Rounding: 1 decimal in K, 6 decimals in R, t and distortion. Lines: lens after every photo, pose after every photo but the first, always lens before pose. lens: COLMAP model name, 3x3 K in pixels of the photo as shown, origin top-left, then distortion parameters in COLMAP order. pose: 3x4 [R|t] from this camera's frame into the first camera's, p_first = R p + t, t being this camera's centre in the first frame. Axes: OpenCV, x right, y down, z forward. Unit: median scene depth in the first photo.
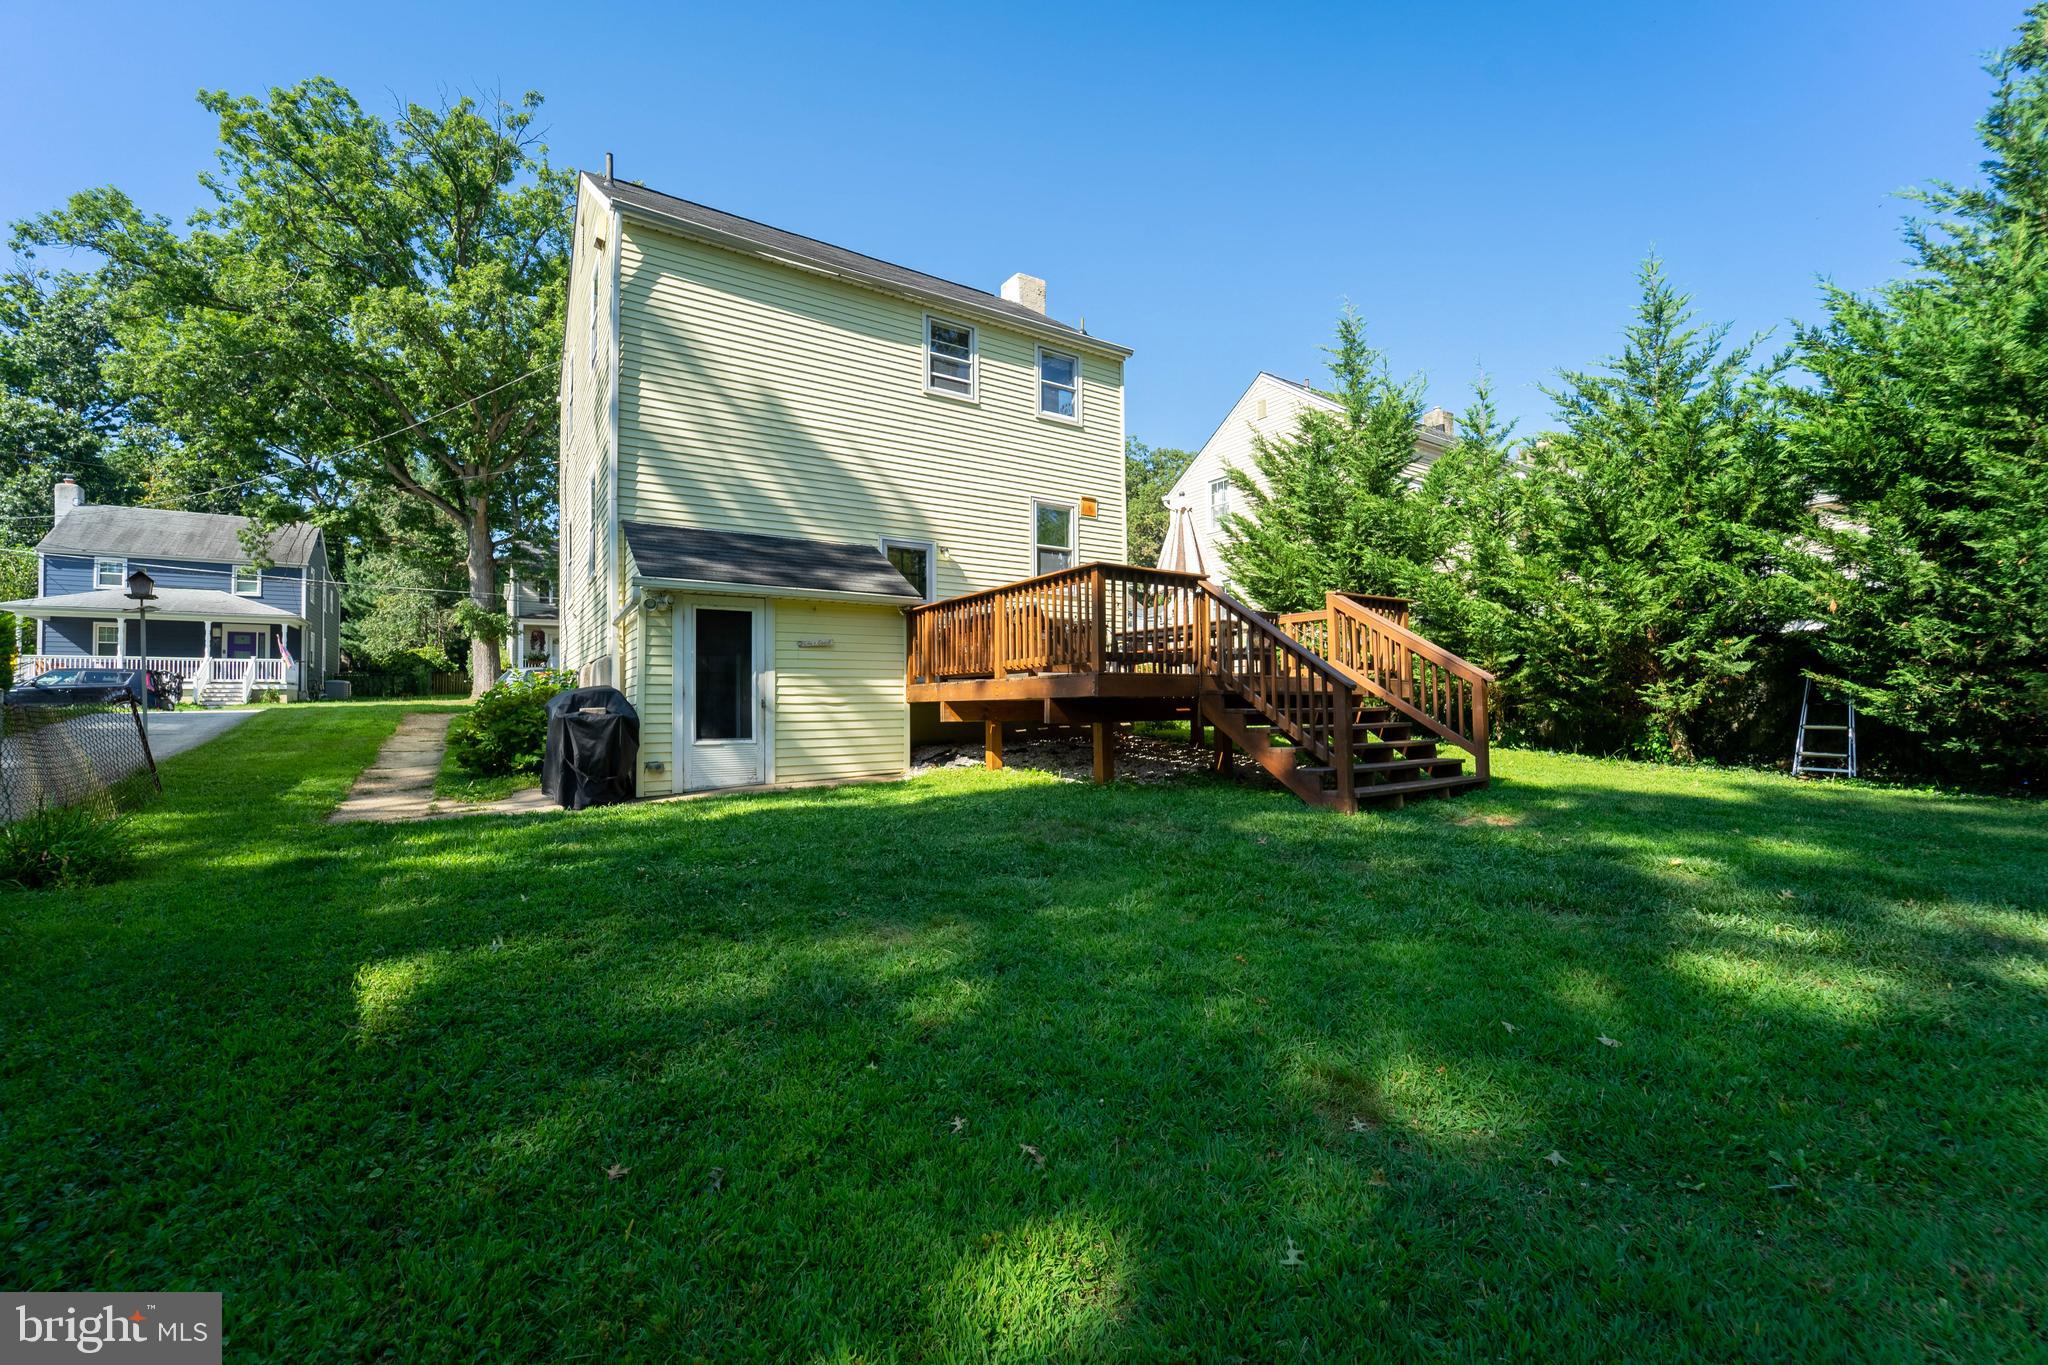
lens RADIAL K [[832.5, 0, 1029.8], [0, 832.5, 690.1], [0, 0, 1]] dist [-0.017063, 0.000044]
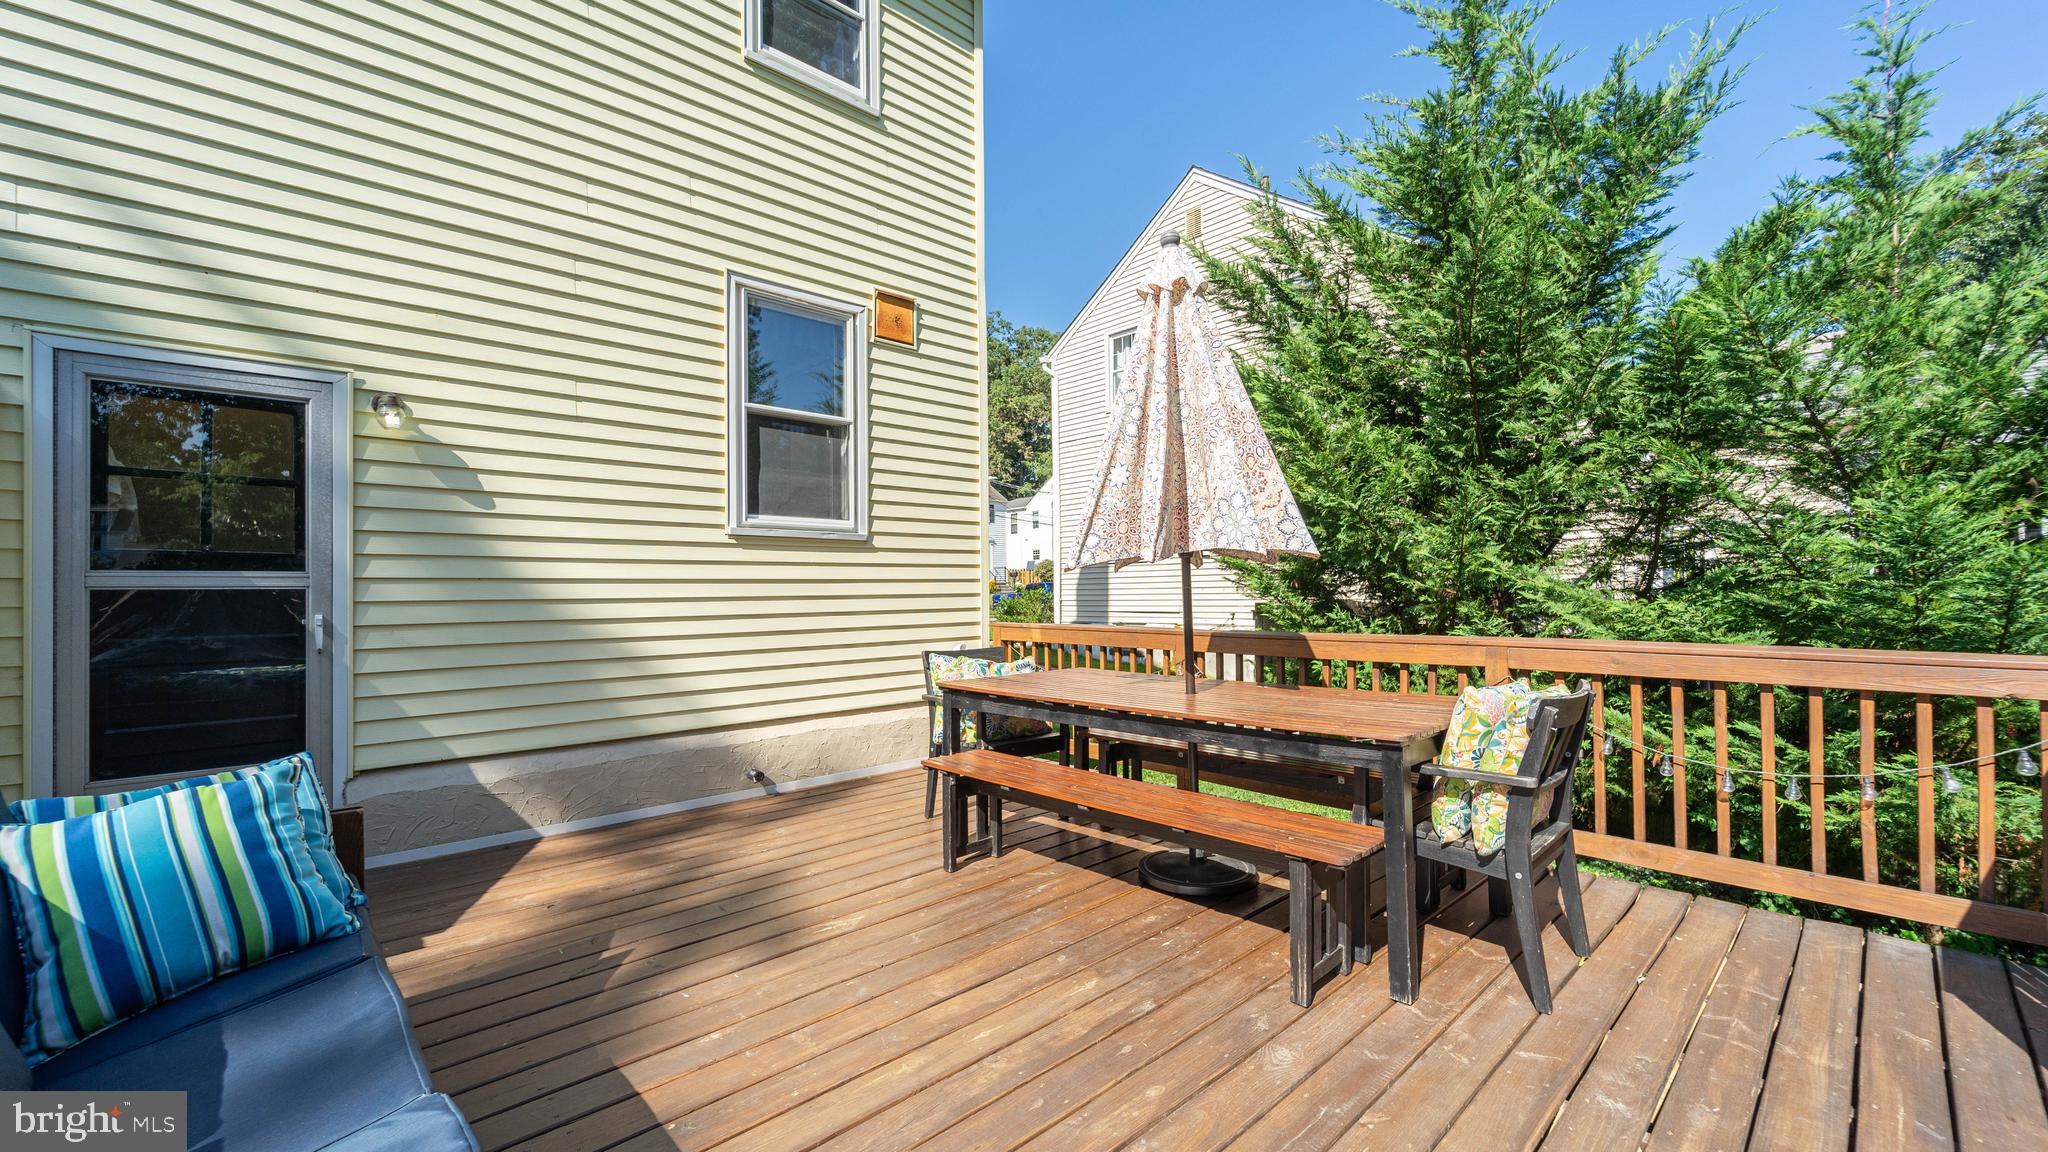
lens RADIAL K [[816.6, 0, 1028.0], [0, 816.6, 586.3], [0, 0, 1]] dist [0.001401, 0.000184]
pose [[0.986465, 0.001060, 0.163971, 0.078821], [-0.003553, 0.999883, 0.014910, -0.107448], [-0.163936, -0.015291, 0.986352, 0.669576]]
